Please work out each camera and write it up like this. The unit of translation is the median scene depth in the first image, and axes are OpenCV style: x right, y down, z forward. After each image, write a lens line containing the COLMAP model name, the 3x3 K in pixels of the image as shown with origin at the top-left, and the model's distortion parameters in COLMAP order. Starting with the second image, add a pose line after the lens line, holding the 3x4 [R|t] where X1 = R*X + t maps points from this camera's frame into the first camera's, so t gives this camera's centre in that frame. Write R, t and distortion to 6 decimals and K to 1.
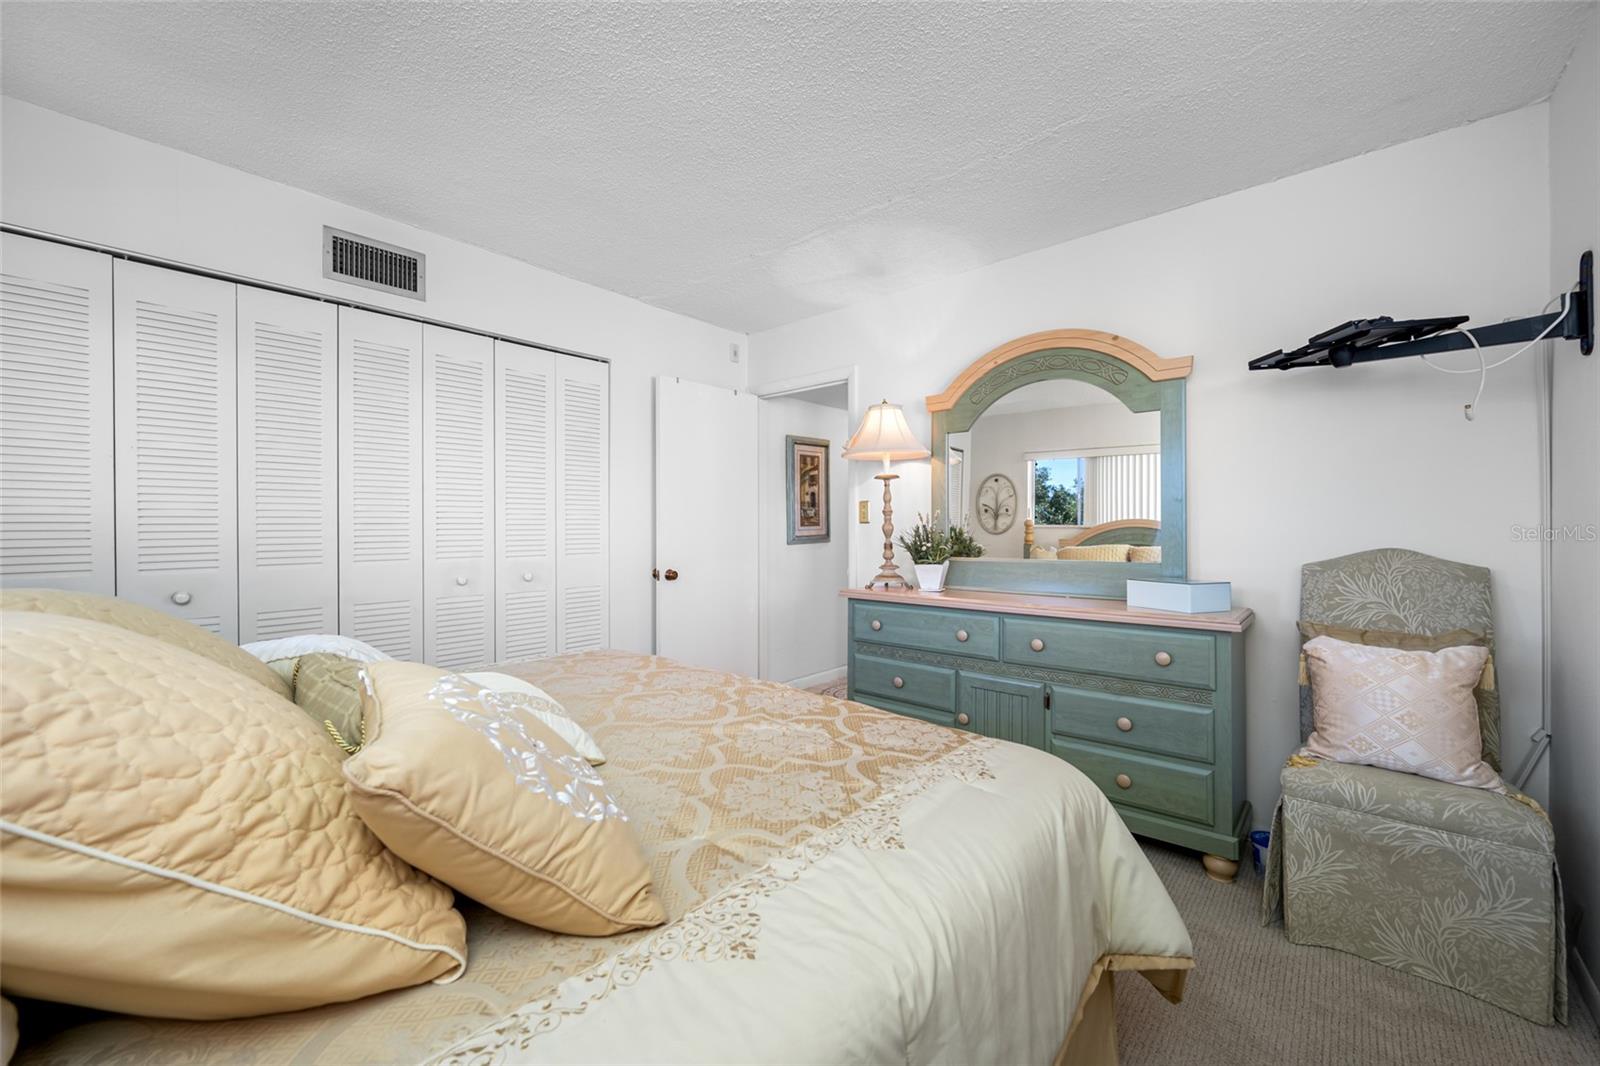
lens RADIAL K [[633.7, 0, 798.1], [0, 633.7, 528.3], [0, 0, 1]] dist [0.002412, -0.000817]
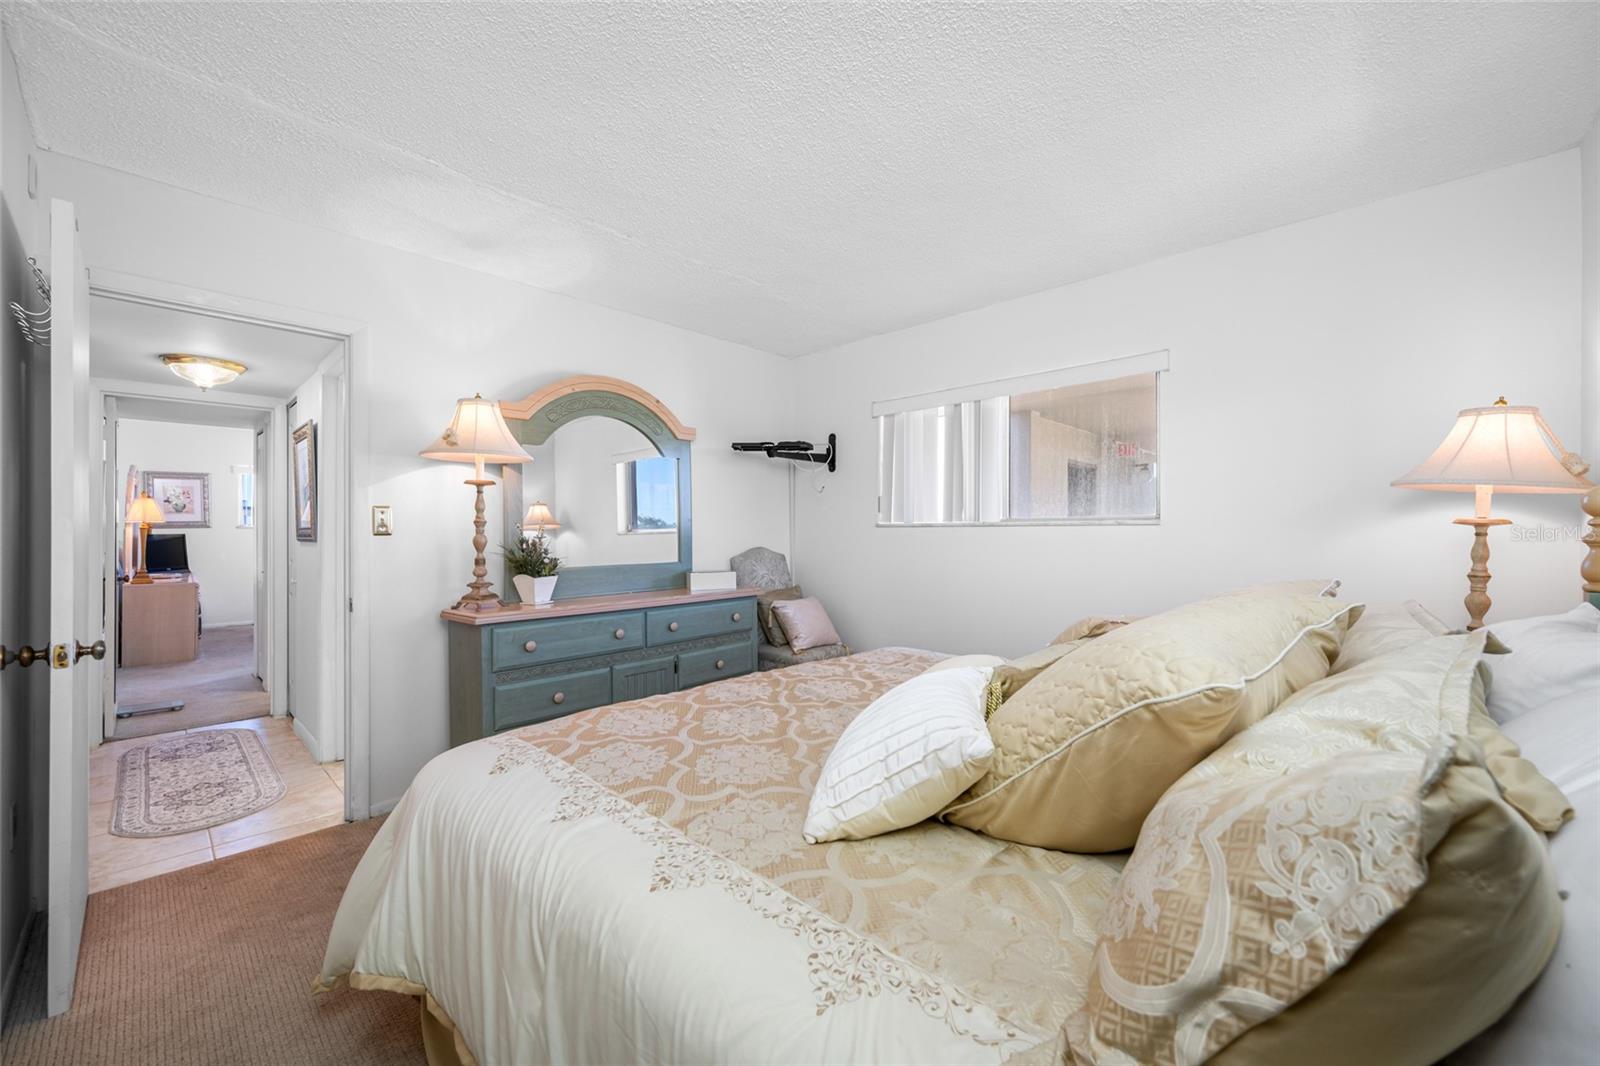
lens RADIAL K [[633.7, 0, 793.0], [0, 633.7, 532.0], [0, 0, 1]] dist [0.002412, -0.000817]
pose [[0.037770, -0.001350, 0.999286, -0.770754], [0.006520, 0.999978, 0.001104, -0.011652], [-0.999265, 0.006474, 0.037778, 0.572728]]
